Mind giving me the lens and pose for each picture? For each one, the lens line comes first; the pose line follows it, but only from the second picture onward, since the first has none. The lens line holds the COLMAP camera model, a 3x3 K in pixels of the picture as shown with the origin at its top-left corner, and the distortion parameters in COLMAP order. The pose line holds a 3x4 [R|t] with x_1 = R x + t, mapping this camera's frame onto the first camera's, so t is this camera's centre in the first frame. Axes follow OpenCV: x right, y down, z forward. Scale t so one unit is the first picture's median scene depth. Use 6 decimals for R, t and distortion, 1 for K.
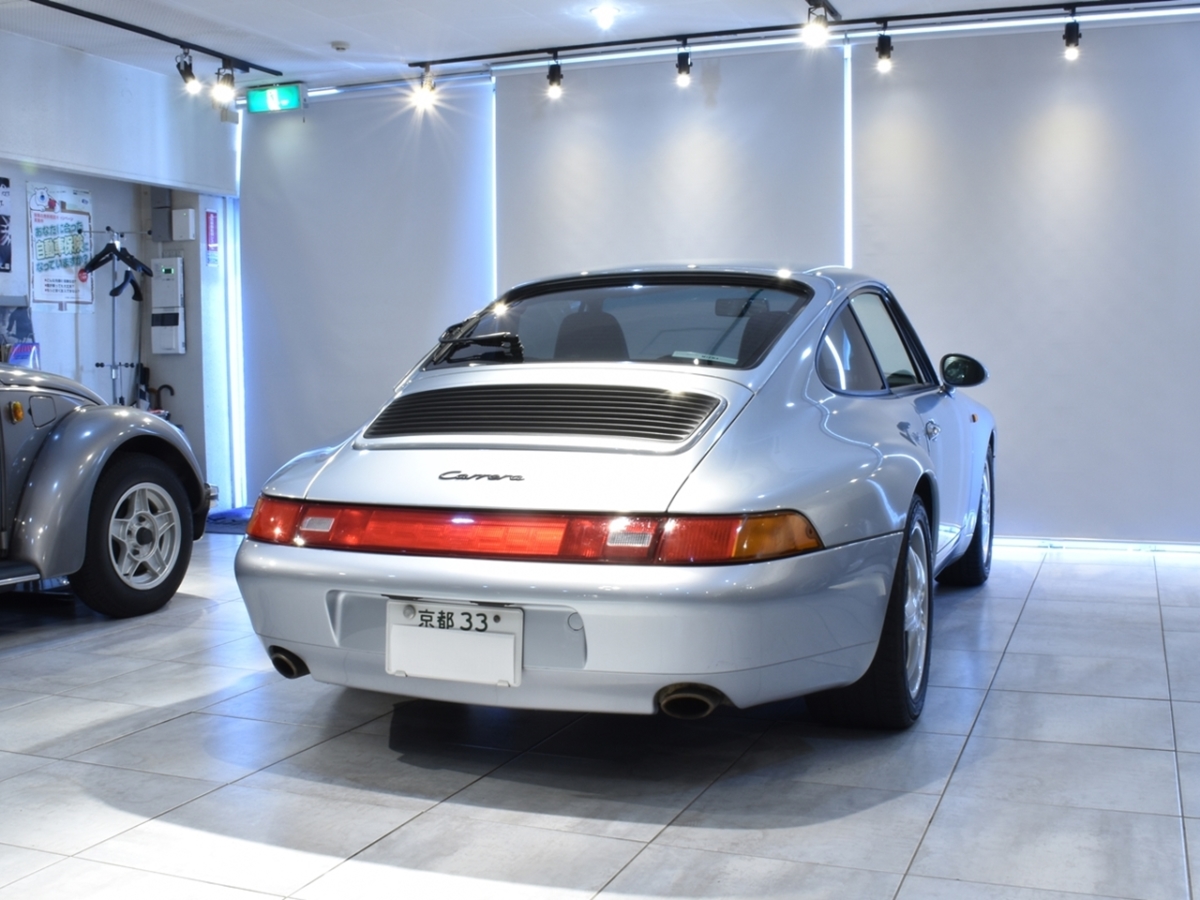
lens RADIAL K [[1441.5, 0, 599.3], [0, 1441.5, 482.5], [0, 0, 1]] dist [-0.126172, 0.000000]
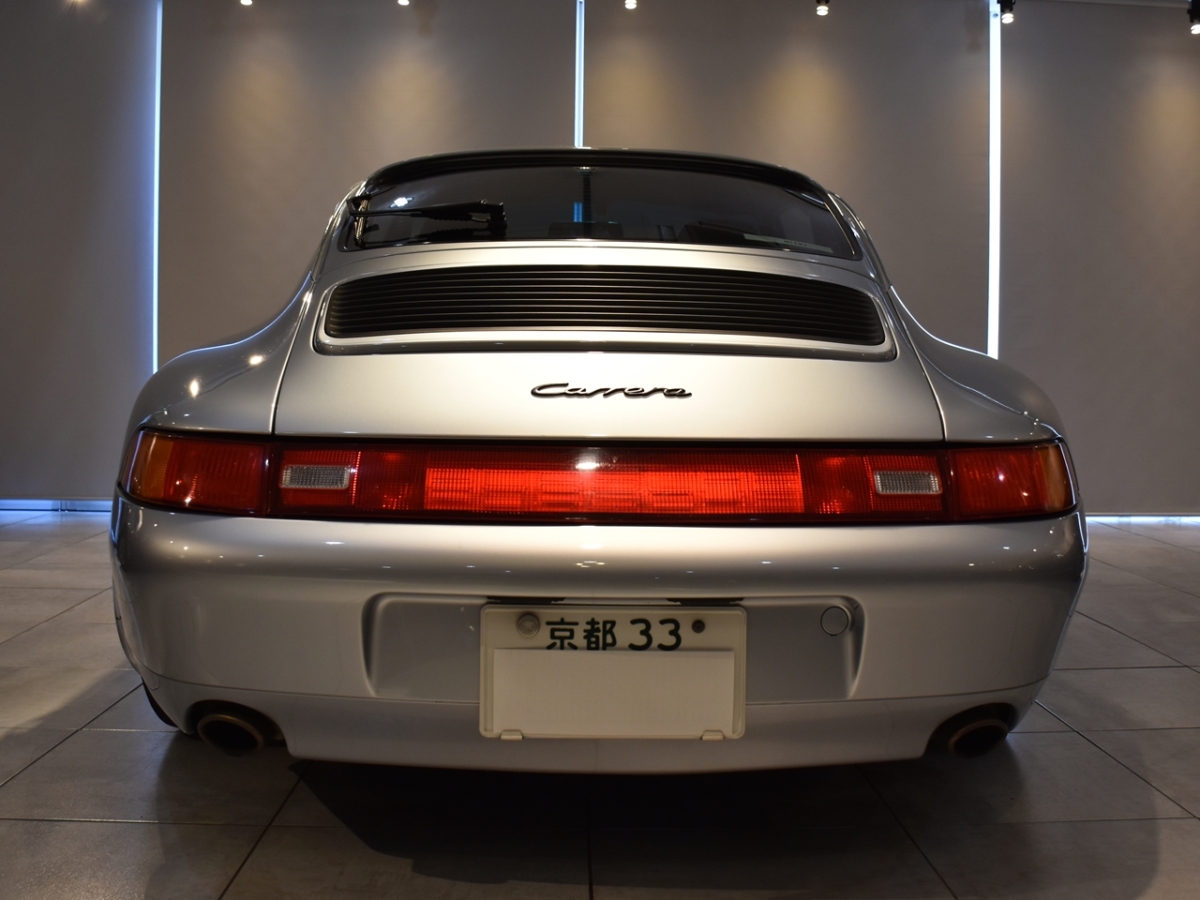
lens RADIAL K [[1267.8, 0, 619.9], [0, 1267.8, 439.6], [0, 0, 1]] dist [-0.106925, 0.000000]
pose [[0.906795, -0.004923, 0.421543, -0.308506], [0.018556, 0.999429, -0.028243, 0.031776], [-0.421163, 0.033433, 0.906369, 0.529064]]
